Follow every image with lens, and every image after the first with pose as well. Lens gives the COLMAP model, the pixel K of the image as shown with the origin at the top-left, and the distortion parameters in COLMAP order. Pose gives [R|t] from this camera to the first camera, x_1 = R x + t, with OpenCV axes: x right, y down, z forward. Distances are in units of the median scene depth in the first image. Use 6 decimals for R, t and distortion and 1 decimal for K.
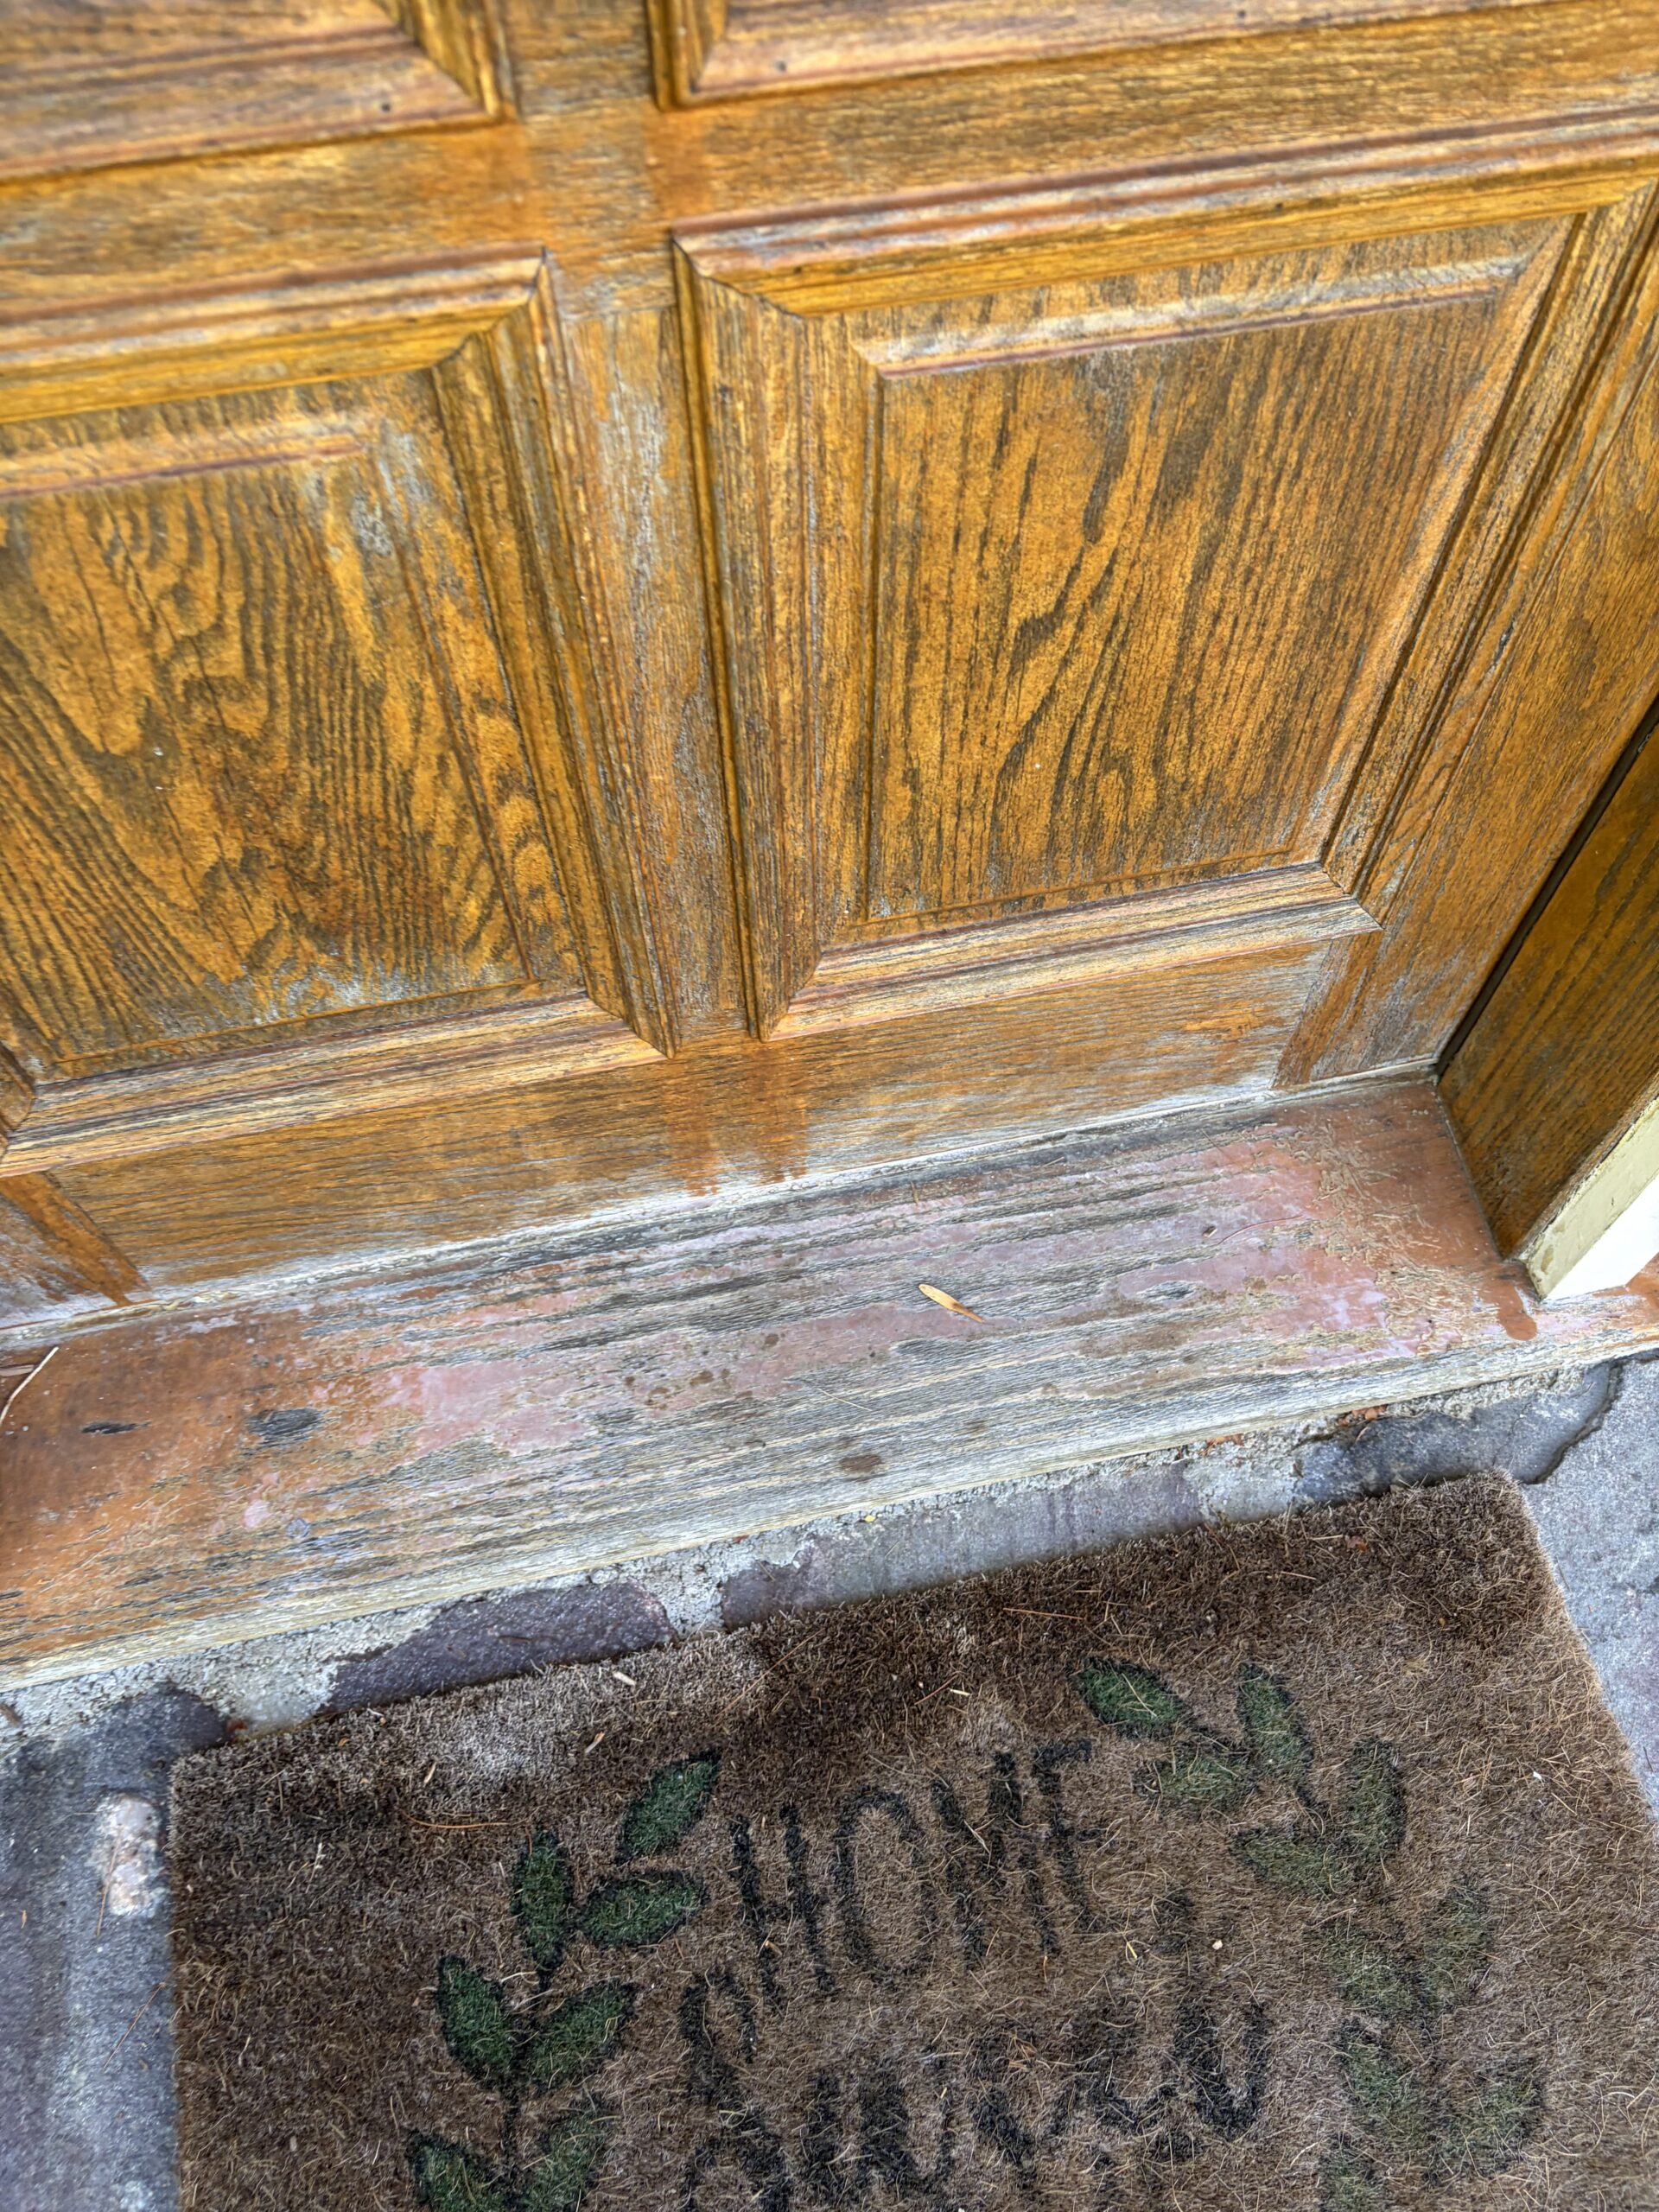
lens RADIAL K [[1670.0, 0, 821.4], [0, 1670.0, 1114.2], [0, 0, 1]] dist [0.000421, -0.001150]
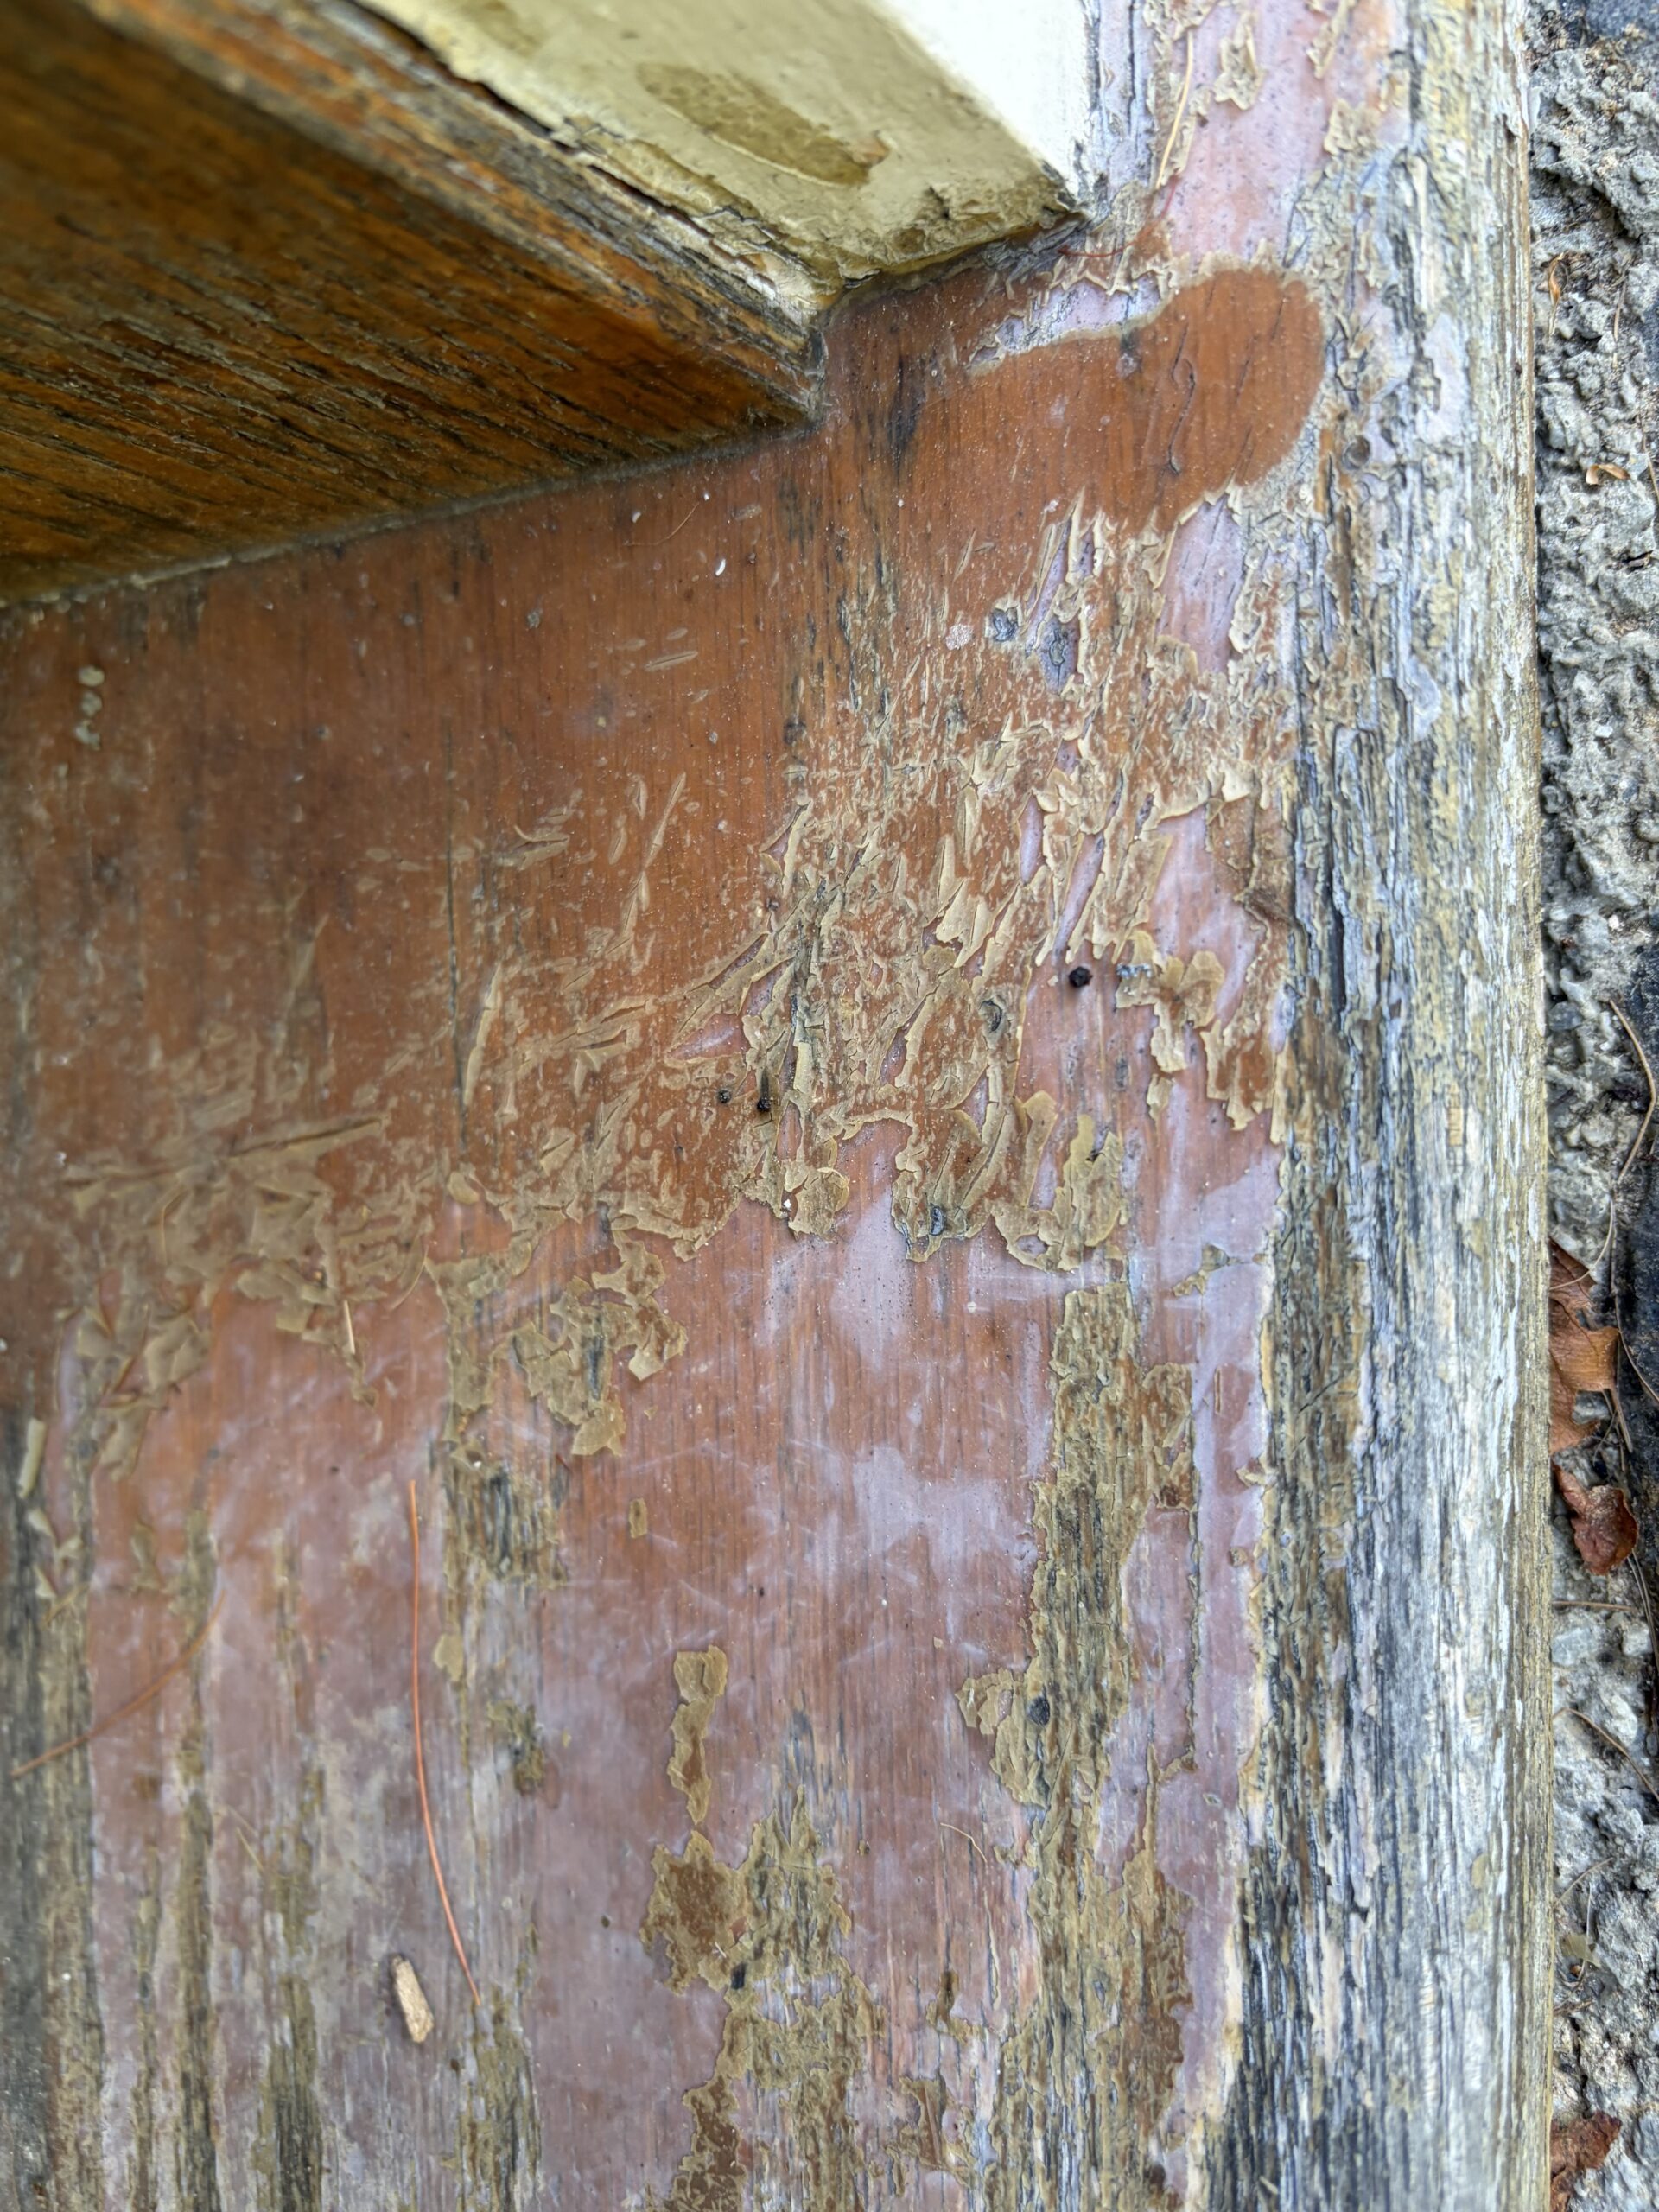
lens RADIAL K [[1670.0, 0, 820.1], [0, 1670.0, 1095.1], [0, 0, 1]] dist [0.000421, -0.001150]
pose [[0.165950, -0.981846, -0.091859, 0.361058], [0.982569, 0.172545, -0.069180, 0.112391], [0.083774, -0.078778, 0.993366, 0.838257]]
